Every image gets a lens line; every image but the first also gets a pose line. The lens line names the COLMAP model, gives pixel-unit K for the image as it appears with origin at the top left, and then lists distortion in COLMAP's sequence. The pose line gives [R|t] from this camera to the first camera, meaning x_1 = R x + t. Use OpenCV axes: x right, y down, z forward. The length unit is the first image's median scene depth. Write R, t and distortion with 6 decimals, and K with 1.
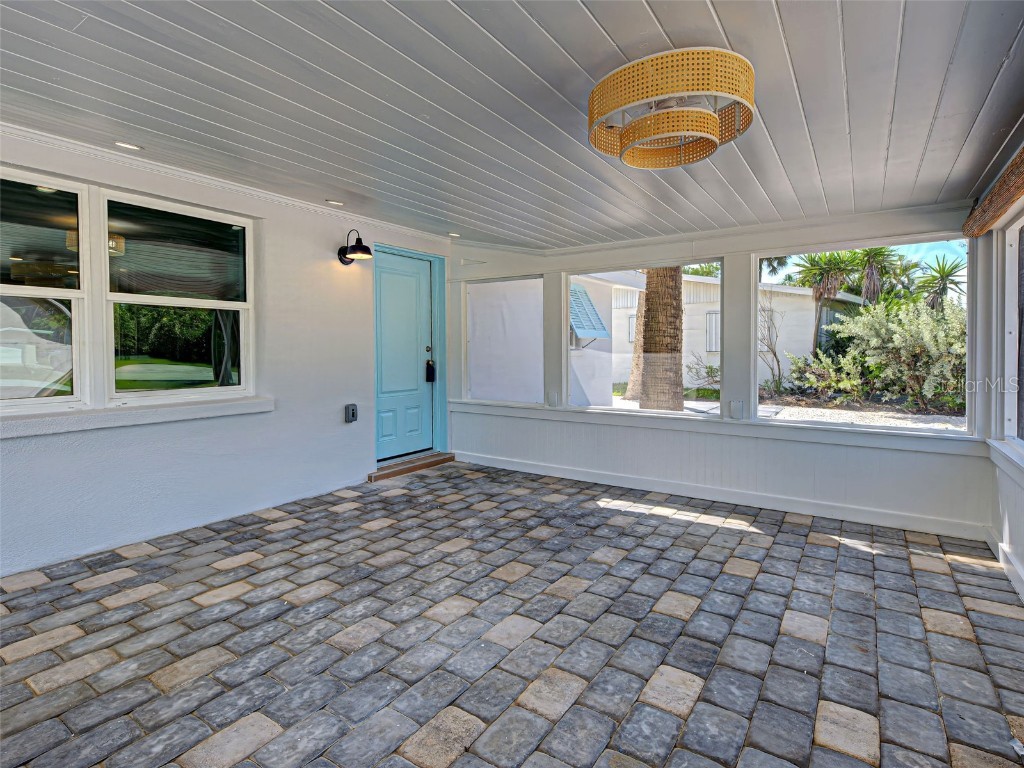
lens RADIAL K [[511.0, 0, 512.0], [0, 511.0, 384.0], [0, 0, 1]] dist [0.001564, 0.000457]
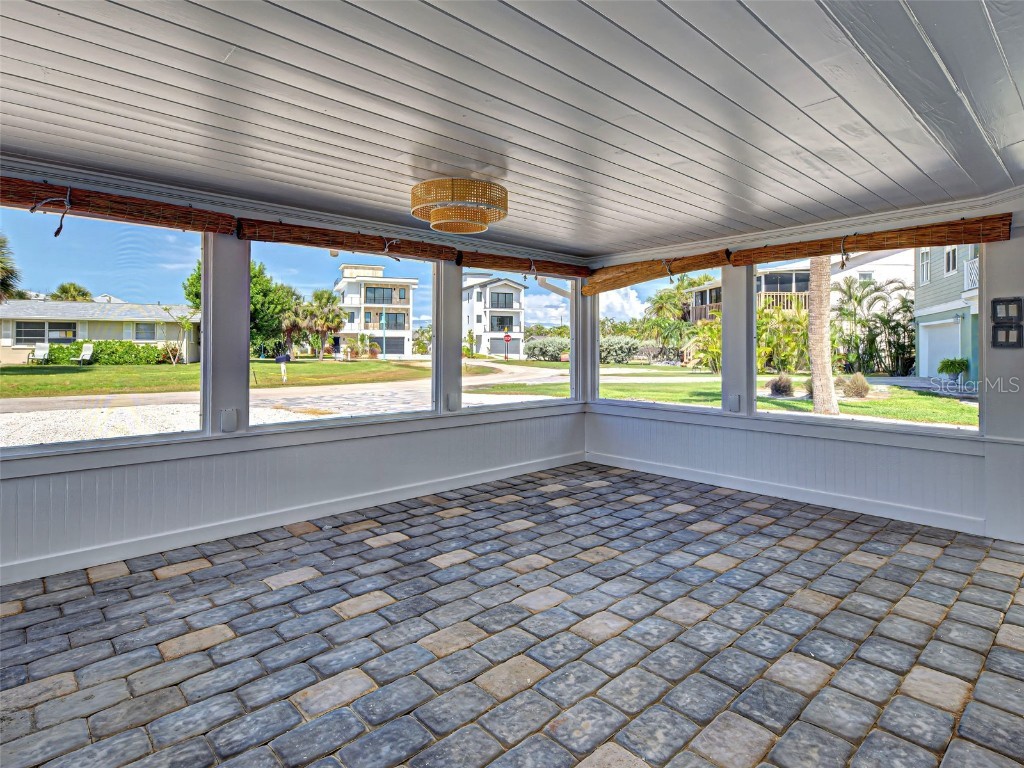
lens RADIAL K [[511.0, 0, 512.0], [0, 511.0, 384.0], [0, 0, 1]] dist [0.001564, 0.000457]
pose [[-0.970267, -0.016399, 0.241480, -0.176762], [0.016152, 0.991091, 0.132202, -0.104804], [-0.241497, 0.132172, -0.961358, 1.849236]]
